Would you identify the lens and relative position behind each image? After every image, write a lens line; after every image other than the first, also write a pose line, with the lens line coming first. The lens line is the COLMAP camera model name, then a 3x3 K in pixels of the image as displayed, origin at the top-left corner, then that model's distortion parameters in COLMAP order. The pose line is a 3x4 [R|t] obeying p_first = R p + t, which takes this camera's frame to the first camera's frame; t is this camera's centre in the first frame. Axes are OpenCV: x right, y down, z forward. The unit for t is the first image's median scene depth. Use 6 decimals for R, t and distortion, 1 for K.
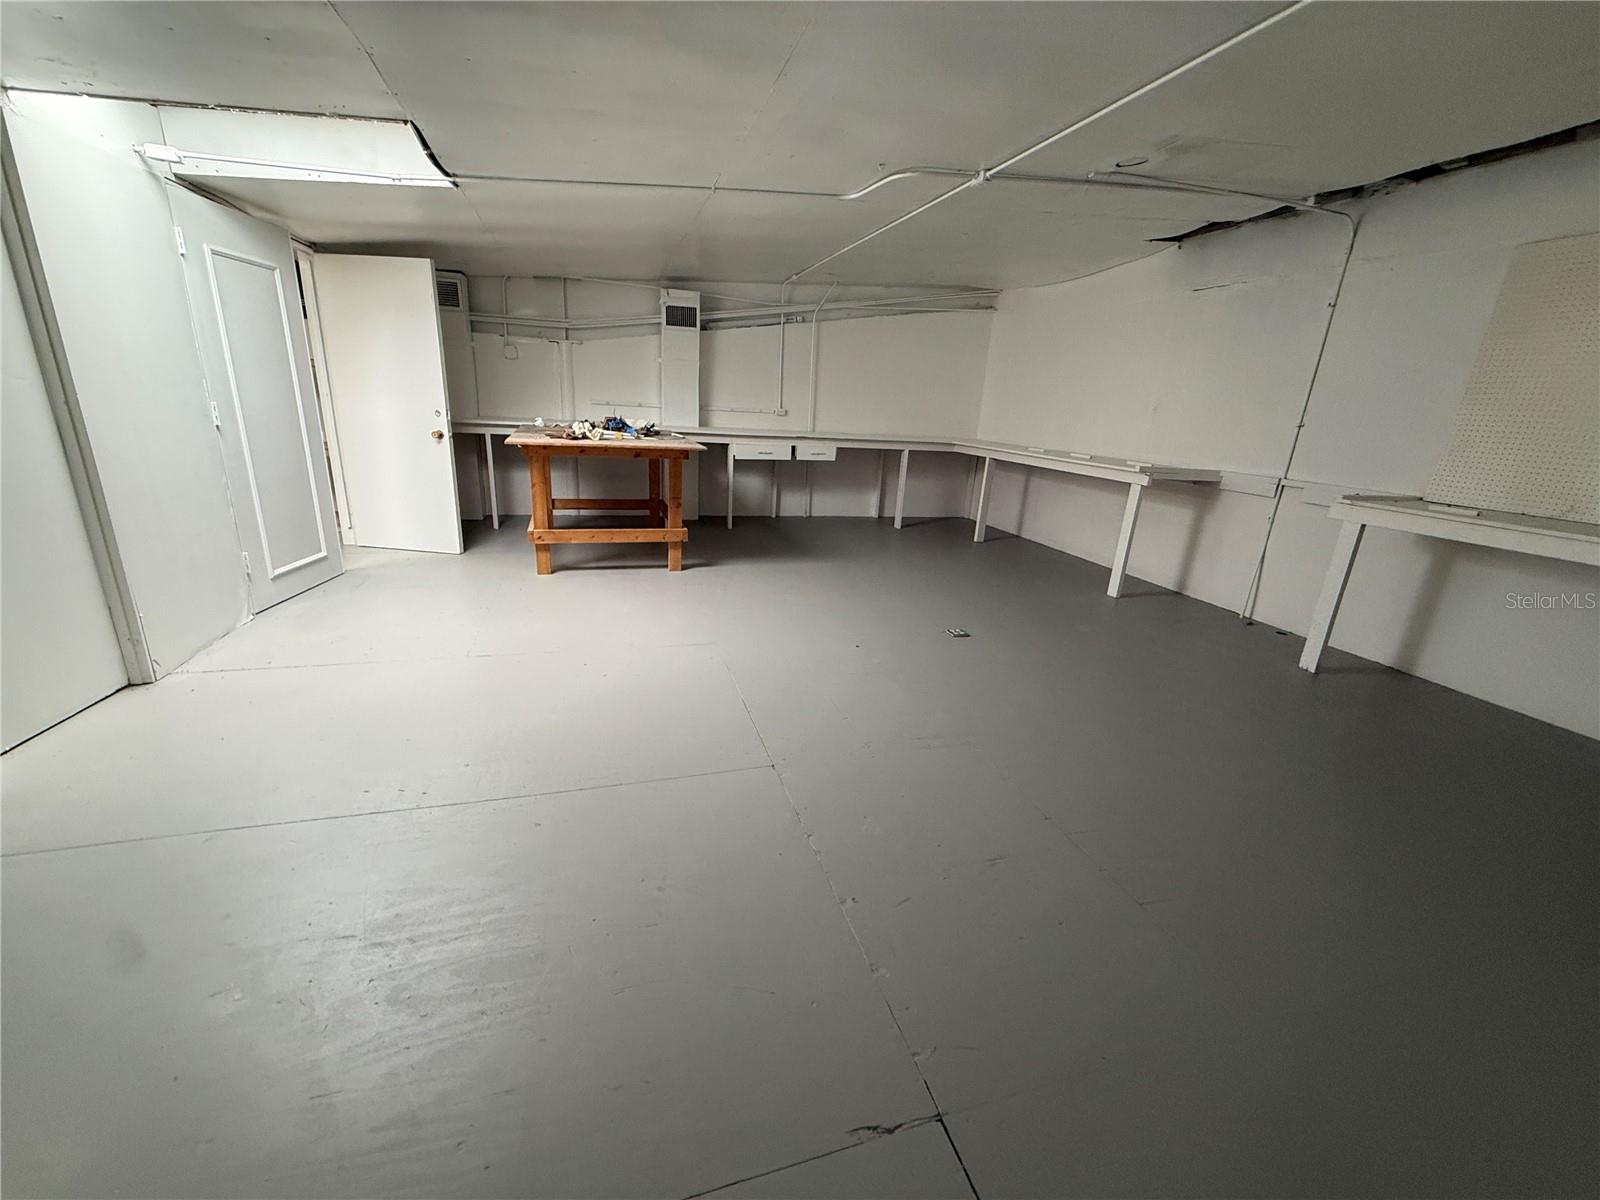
lens RADIAL K [[641.1, 0, 799.1], [0, 641.1, 599.6], [0, 0, 1]] dist [0.003178, -0.000067]
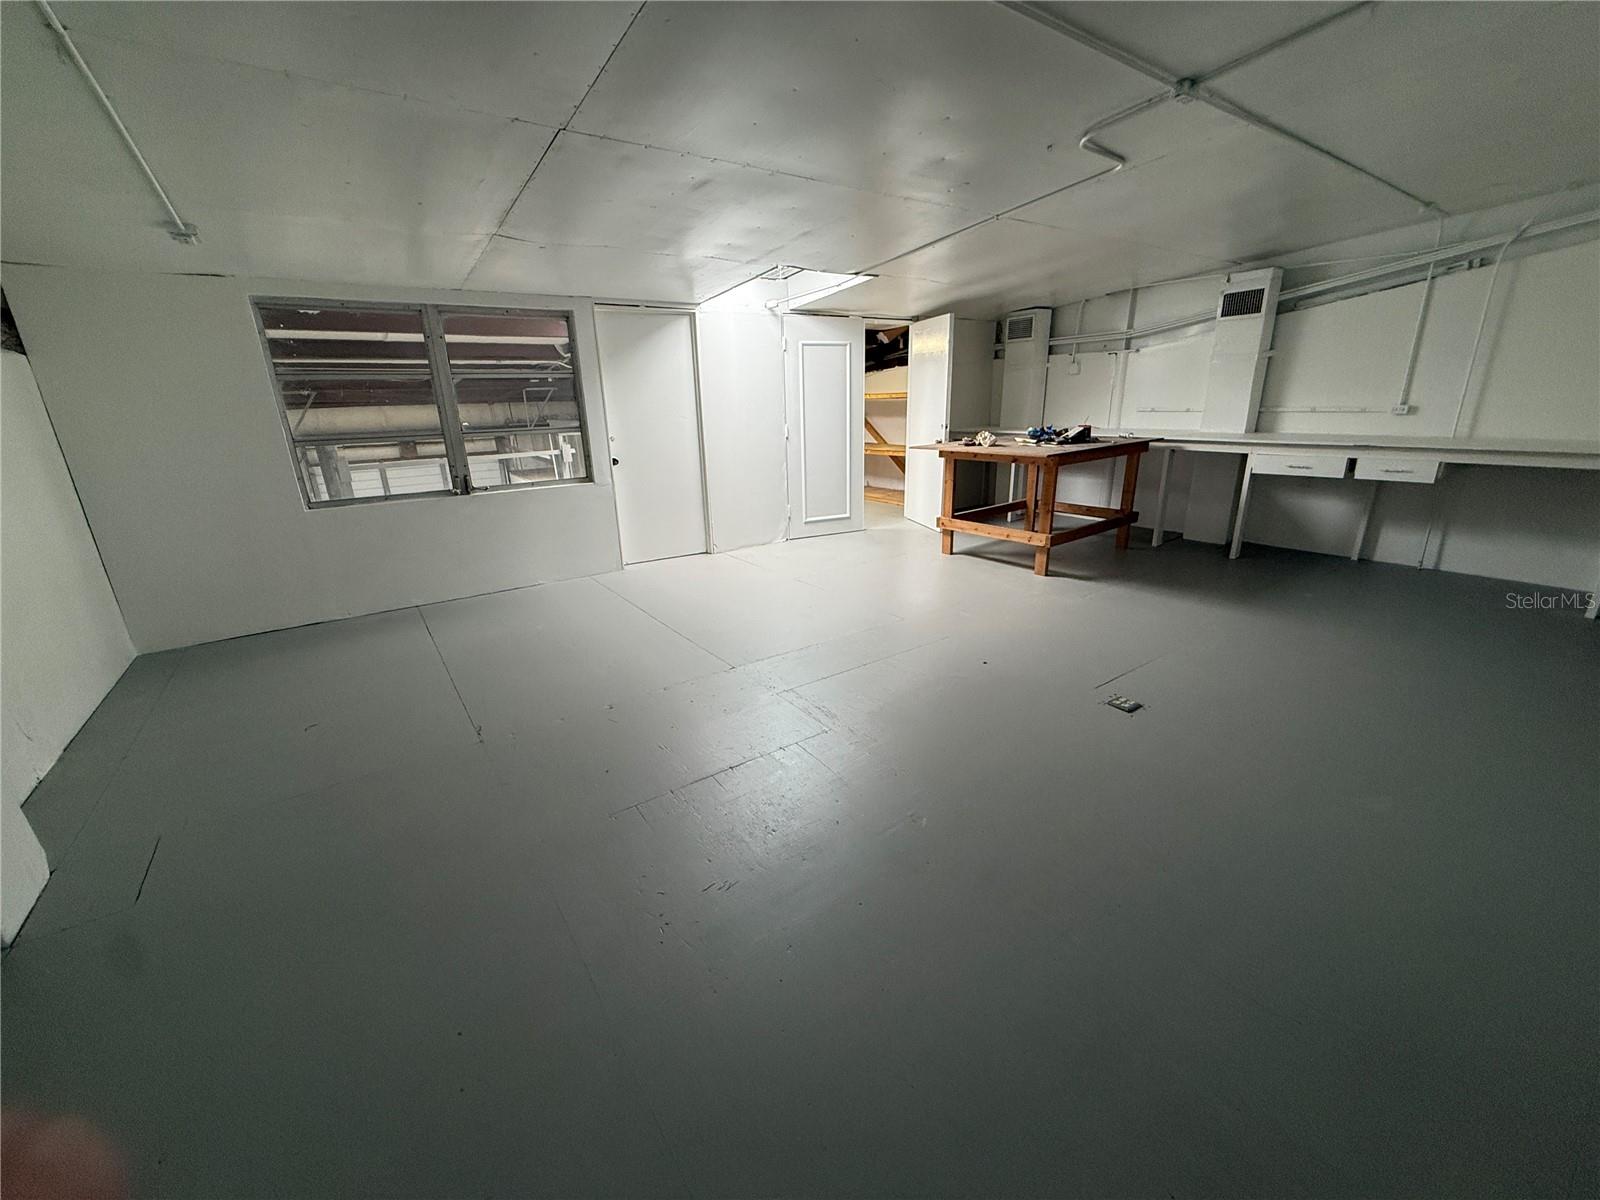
lens RADIAL K [[641.1, 0, 800.5], [0, 641.1, 602.6], [0, 0, 1]] dist [0.003178, -0.000067]
pose [[0.317007, 0.229944, -0.920126, 0.495021], [-0.240440, 0.957955, 0.156560, -0.054859], [0.917440, 0.171604, 0.358966, 0.225211]]
